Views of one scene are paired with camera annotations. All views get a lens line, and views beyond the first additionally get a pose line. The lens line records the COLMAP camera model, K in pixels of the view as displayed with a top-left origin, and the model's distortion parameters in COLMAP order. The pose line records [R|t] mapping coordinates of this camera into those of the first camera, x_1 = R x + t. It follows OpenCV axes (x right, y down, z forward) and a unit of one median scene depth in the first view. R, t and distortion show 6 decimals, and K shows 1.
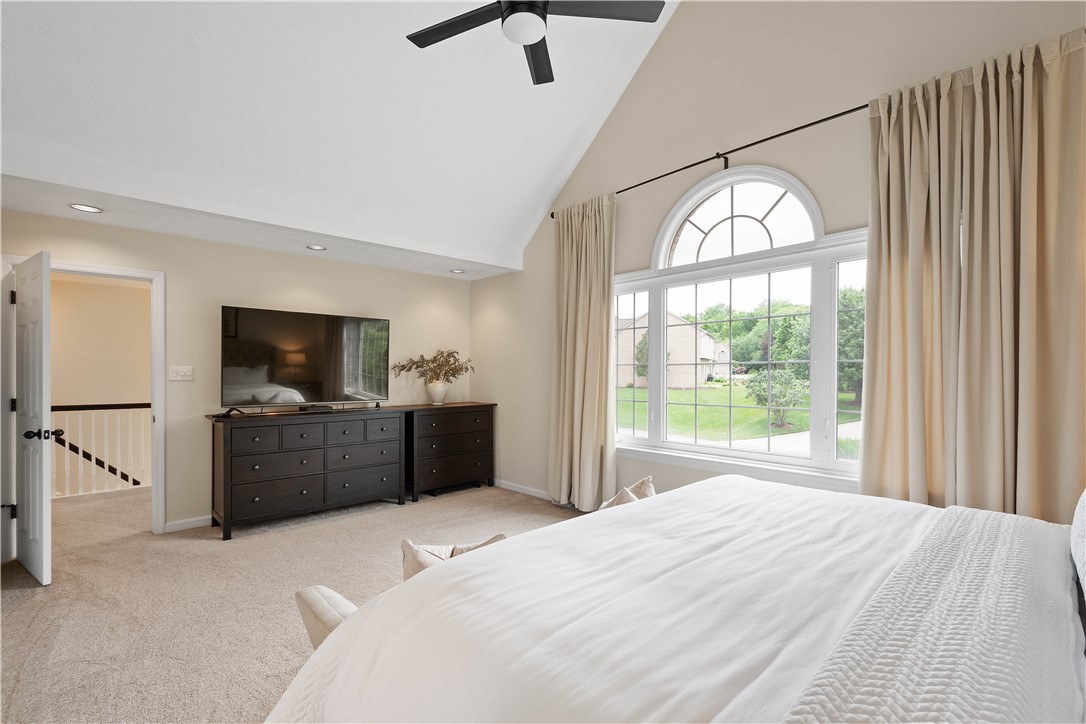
lens RADIAL K [[477.3, 0, 546.5], [0, 477.3, 386.1], [0, 0, 1]] dist [0.002335, 0.000316]
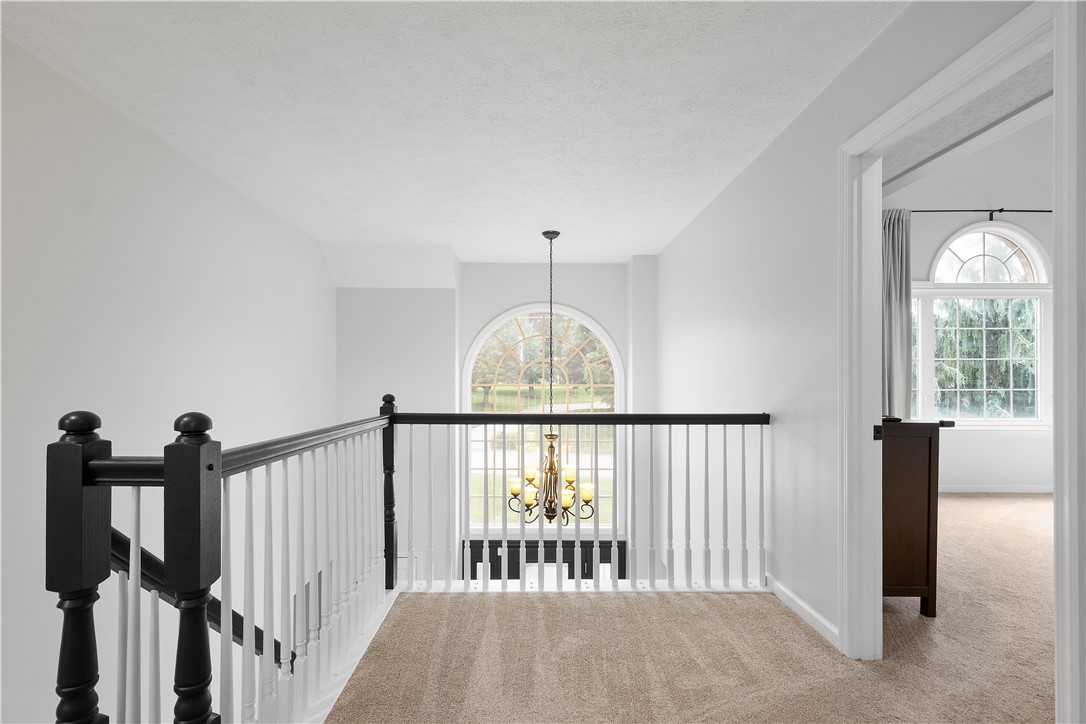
lens RADIAL K [[474.6, 0, 539.9], [0, 474.6, 375.5], [0, 0, 1]] dist [0.001224, 0.000137]
pose [[0.691738, 0.001805, 0.722146, -1.373867], [0.013025, 0.999803, -0.014976, 0.004682], [-0.722031, 0.019766, 0.691578, 0.884851]]
